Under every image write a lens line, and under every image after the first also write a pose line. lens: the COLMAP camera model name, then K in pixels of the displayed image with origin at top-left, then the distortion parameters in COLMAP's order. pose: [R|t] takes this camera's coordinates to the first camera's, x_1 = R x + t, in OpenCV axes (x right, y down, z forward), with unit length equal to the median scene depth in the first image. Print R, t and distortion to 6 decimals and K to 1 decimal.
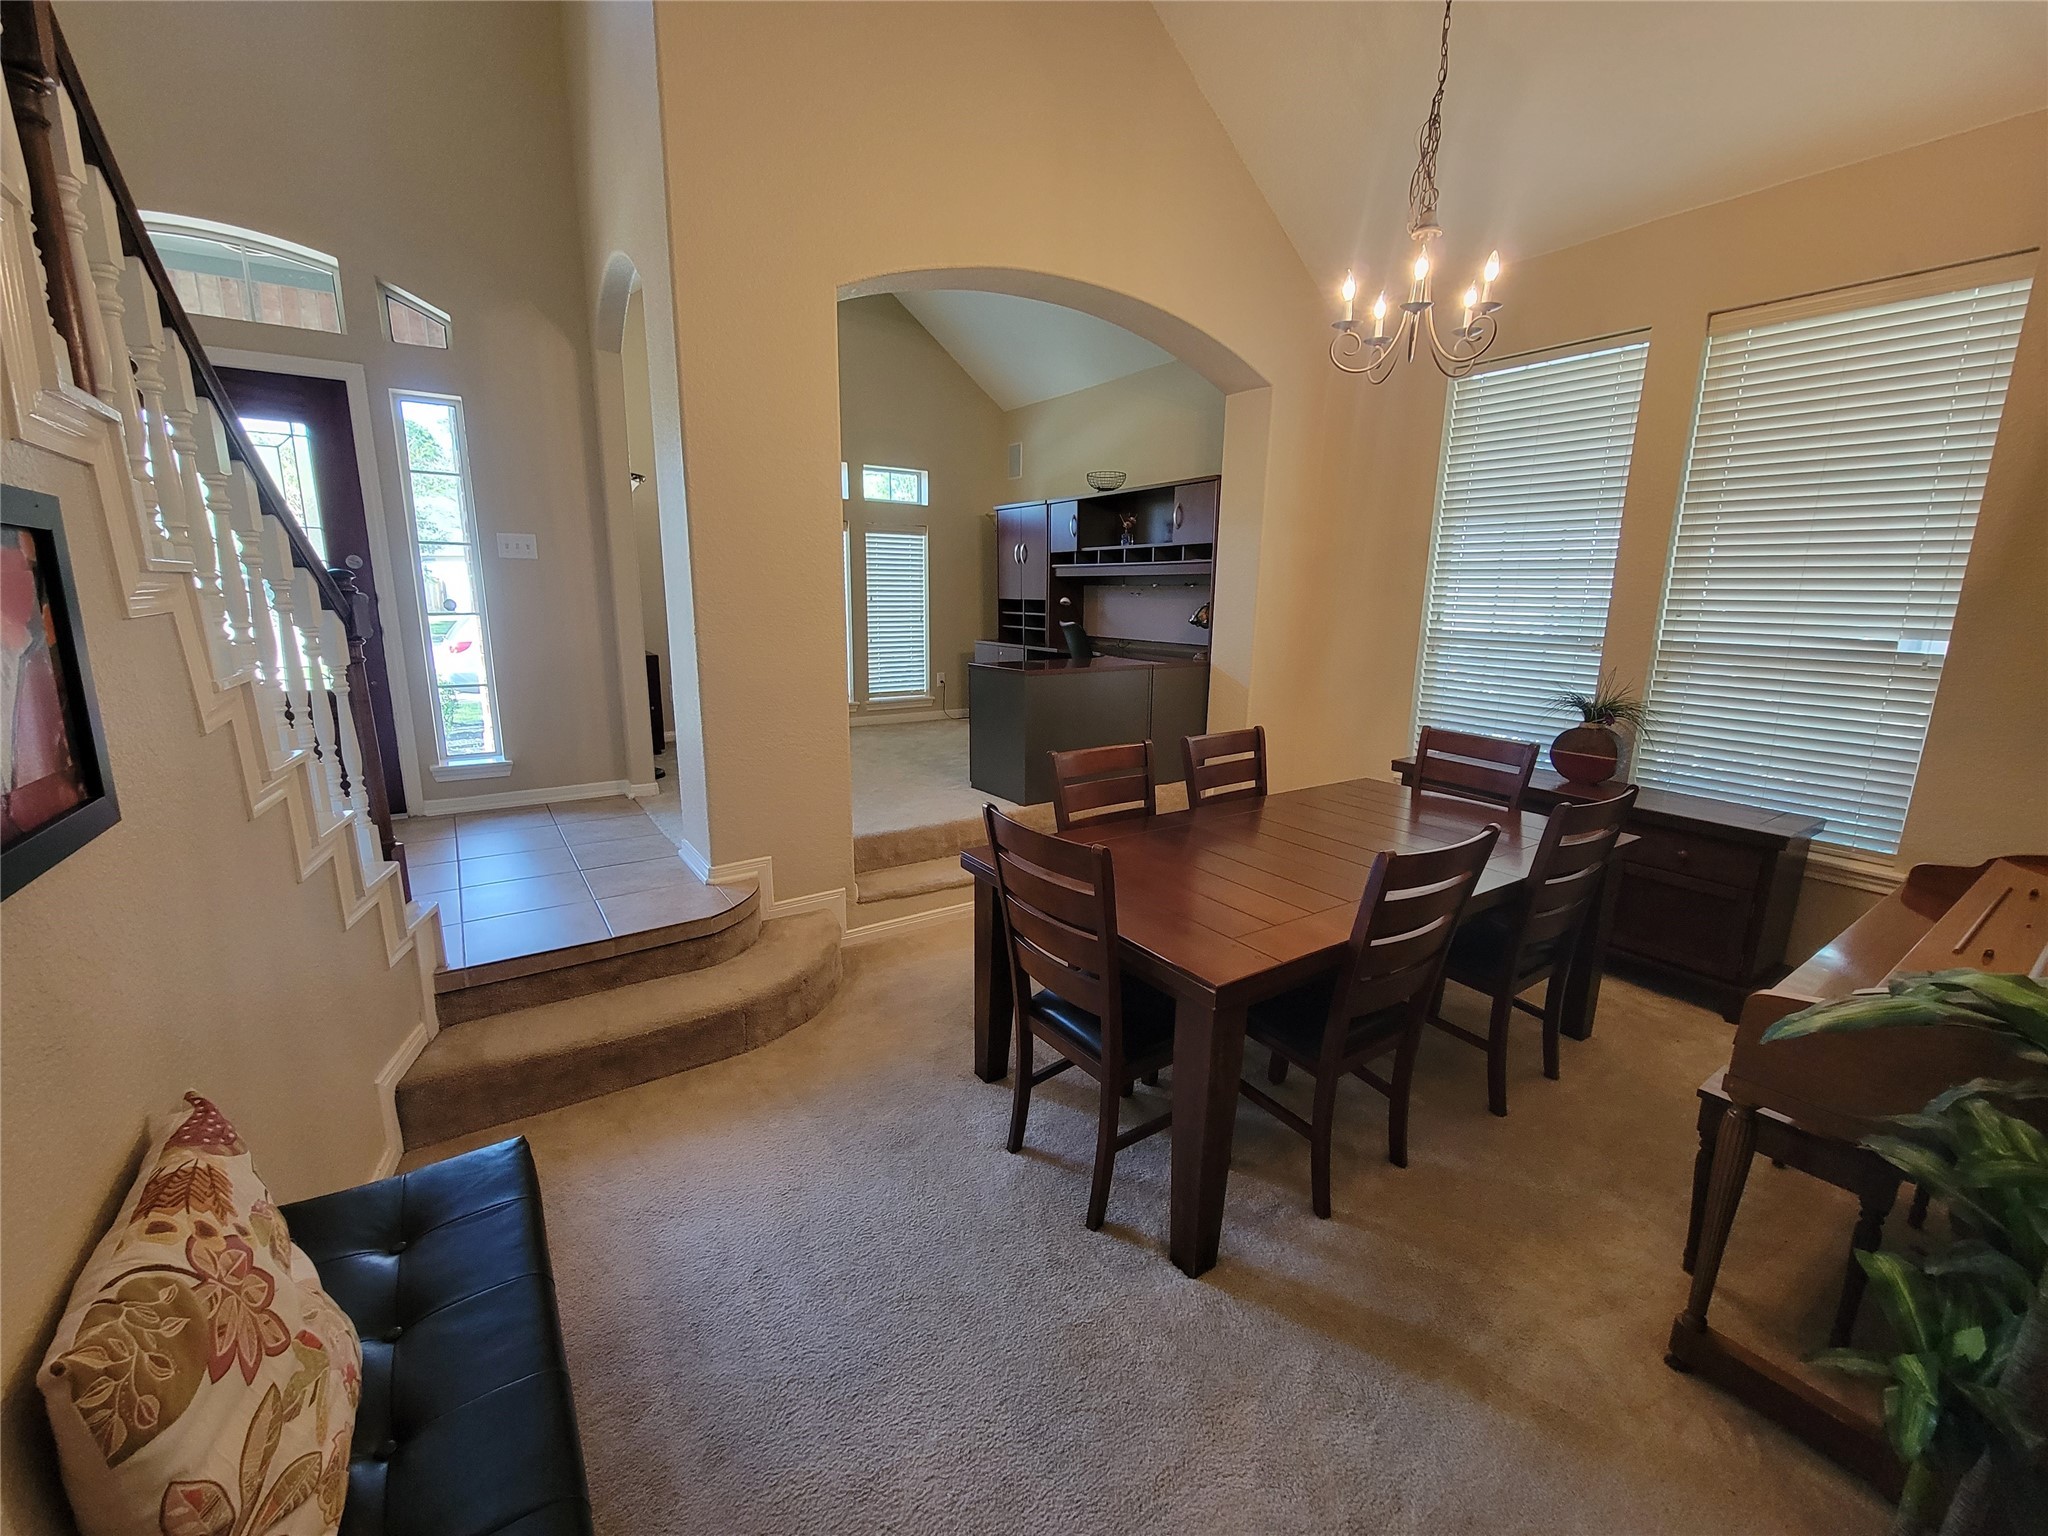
lens RADIAL K [[839.4, 0, 1024.0], [0, 839.4, 768.0], [0, 0, 1]] dist [0.000663, -0.000077]
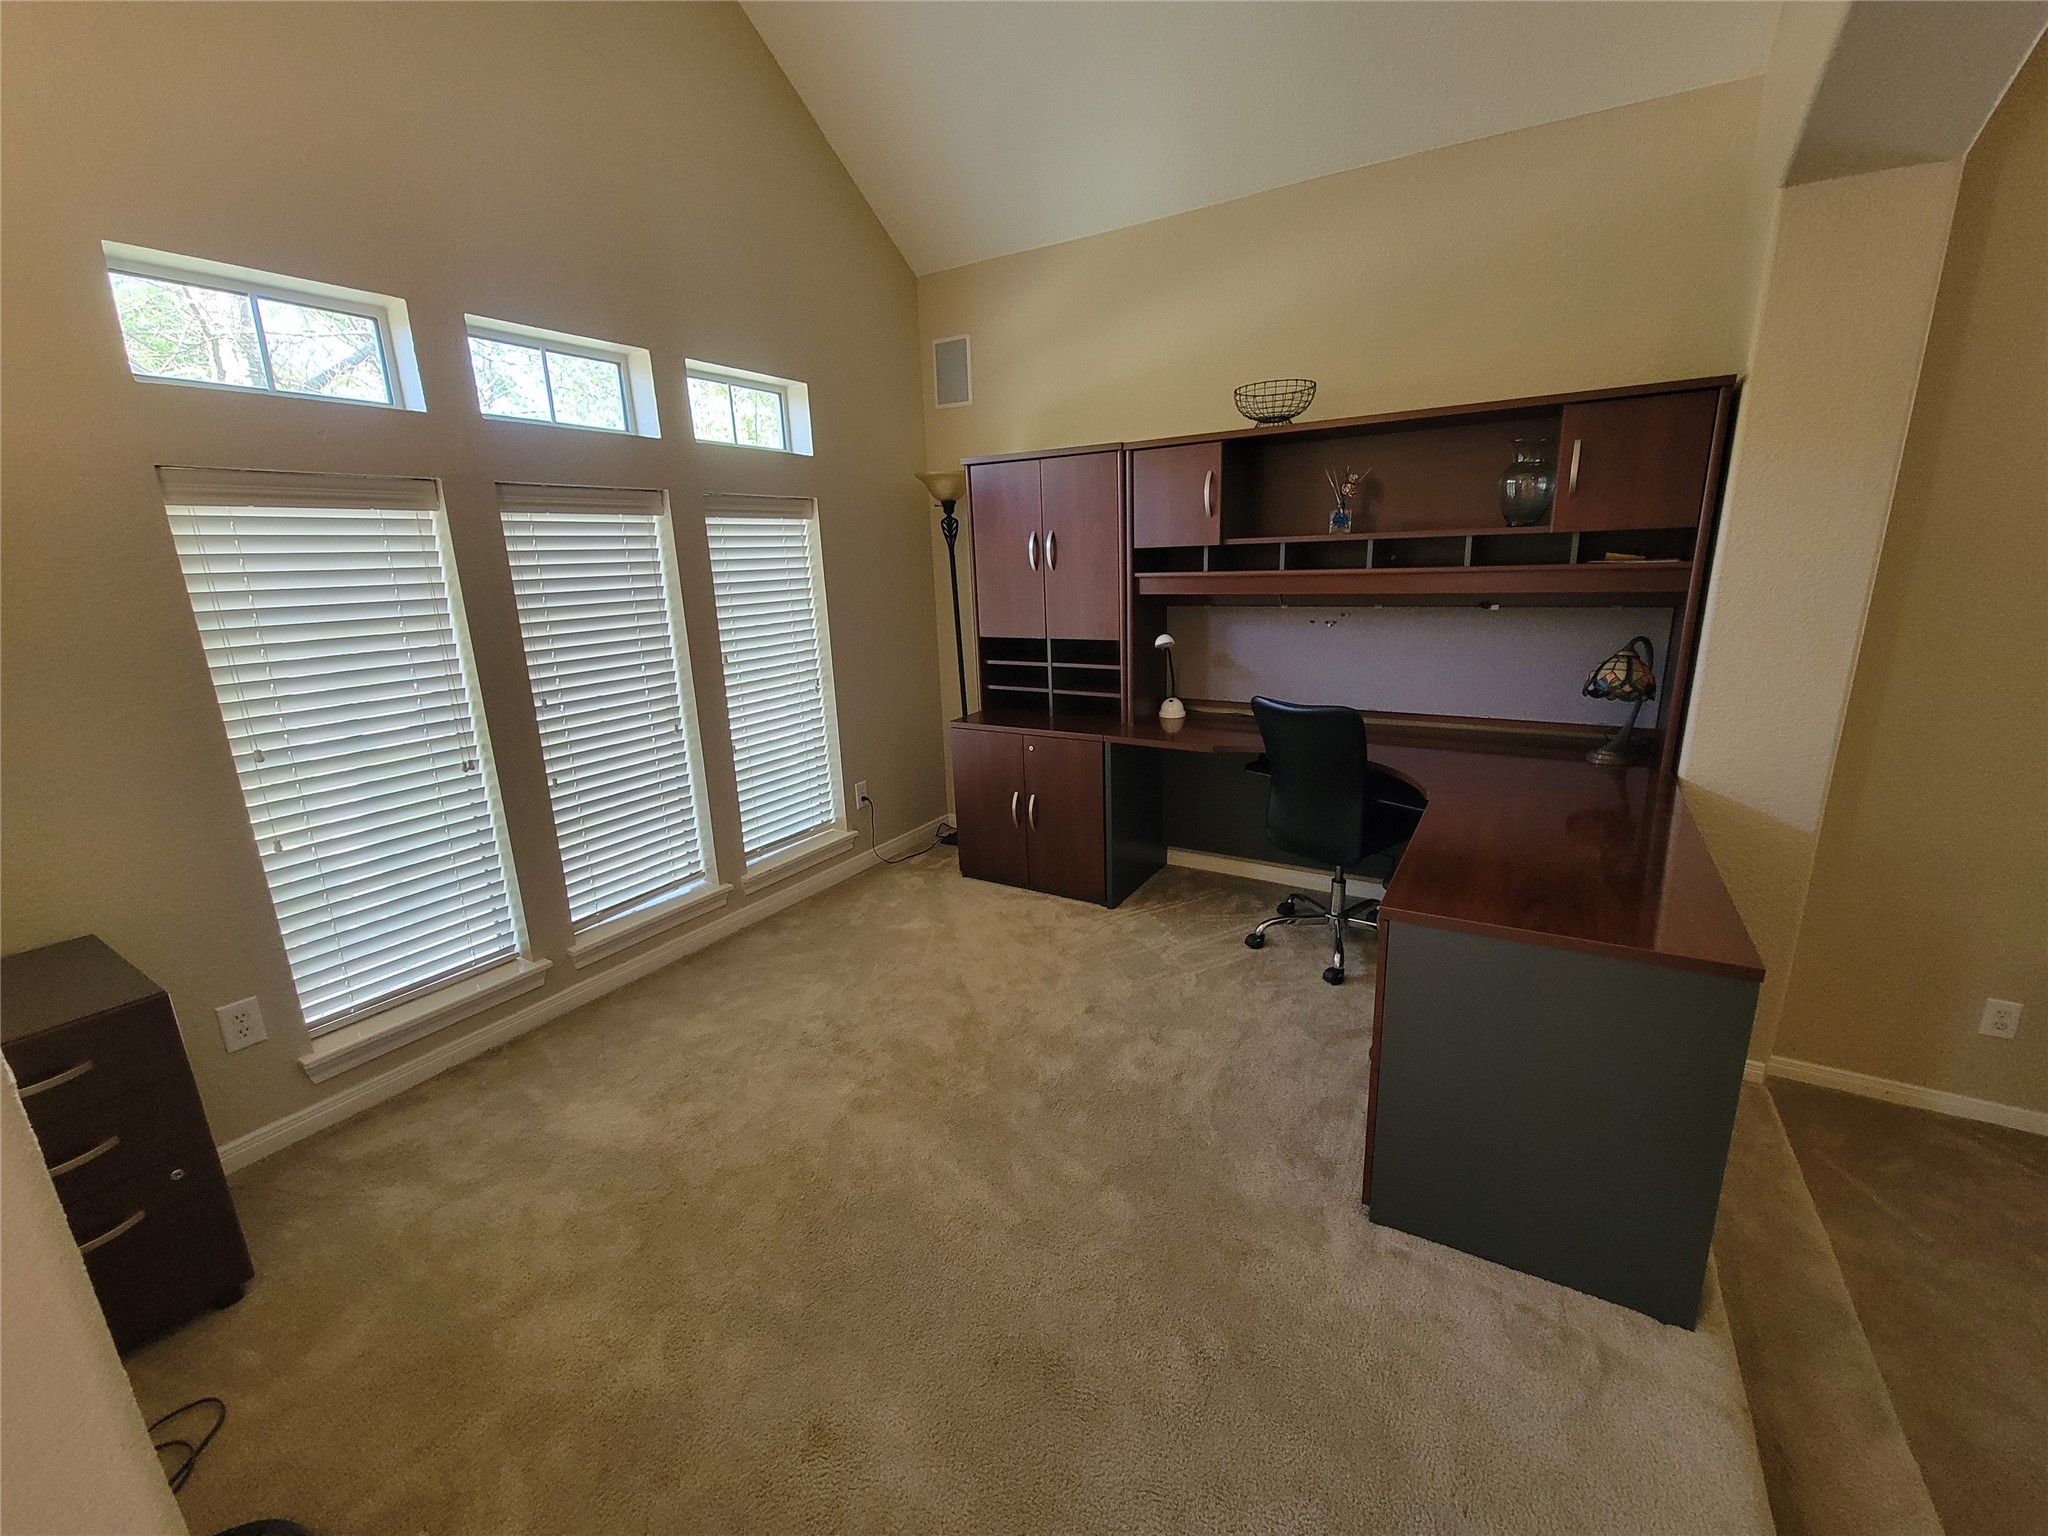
lens RADIAL K [[839.4, 0, 1024.0], [0, 839.4, 768.0], [0, 0, 1]] dist [0.000663, -0.000077]
pose [[0.909528, -0.143482, 0.390092, -0.229913], [0.129618, 0.989637, 0.061789, -0.155524], [-0.394915, -0.005636, 0.918700, 0.527469]]
